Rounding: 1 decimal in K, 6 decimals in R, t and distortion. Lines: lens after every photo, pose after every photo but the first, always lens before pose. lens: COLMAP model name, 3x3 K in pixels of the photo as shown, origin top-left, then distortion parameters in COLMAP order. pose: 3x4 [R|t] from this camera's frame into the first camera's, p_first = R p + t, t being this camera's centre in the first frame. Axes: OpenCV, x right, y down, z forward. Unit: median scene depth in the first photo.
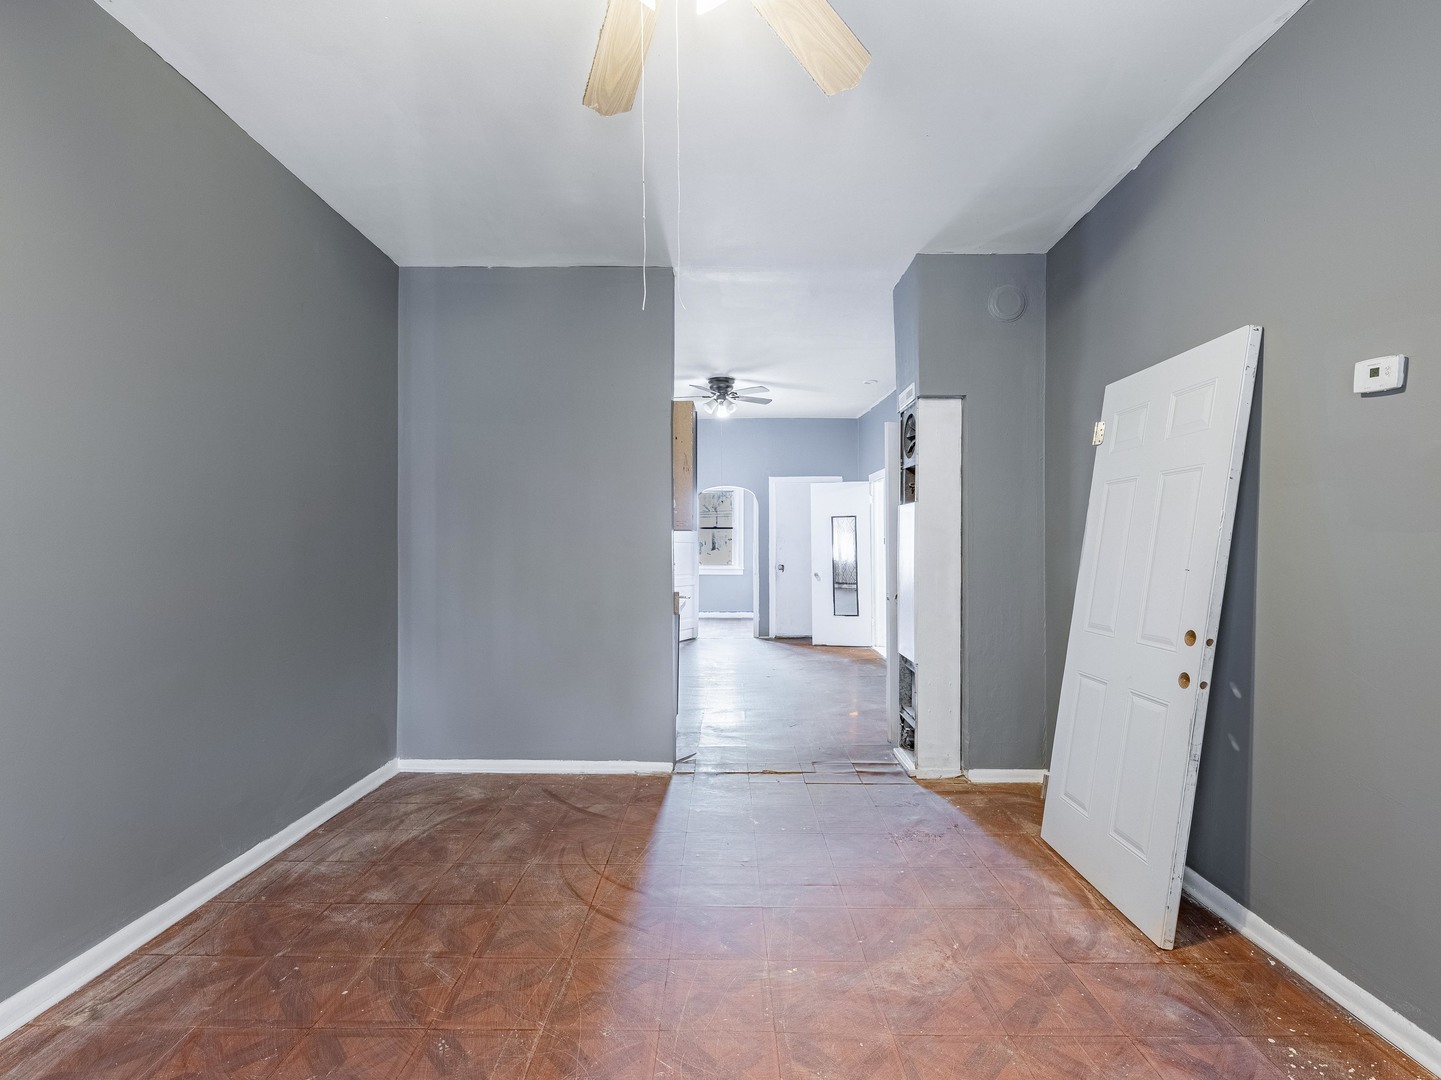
lens RADIAL K [[636.6, 0, 720.5], [0, 636.6, 540.0], [0, 0, 1]] dist [-0.000200, 0.000063]
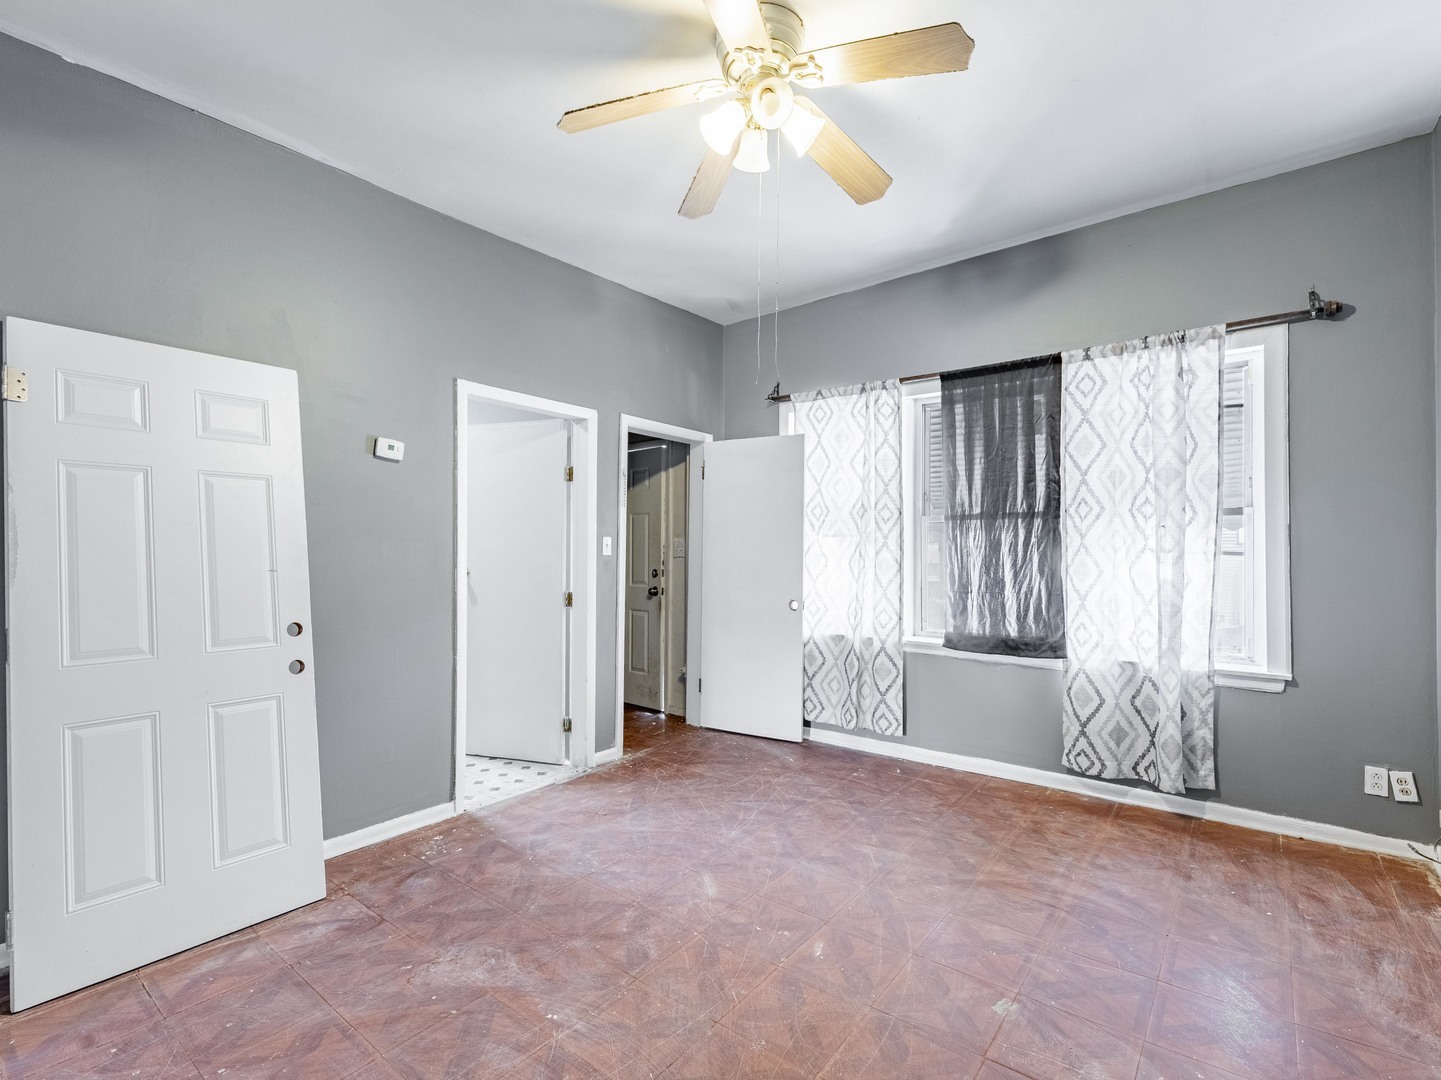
lens RADIAL K [[692.5, 0, 720.5], [0, 692.5, 540.0], [0, 0, 1]] dist [0.001040, -0.000101]
pose [[-0.787308, 0.014265, 0.616395, -0.713544], [-0.002959, 0.999633, -0.026914, 0.026974], [-0.616552, -0.023013, -0.786977, 1.695342]]
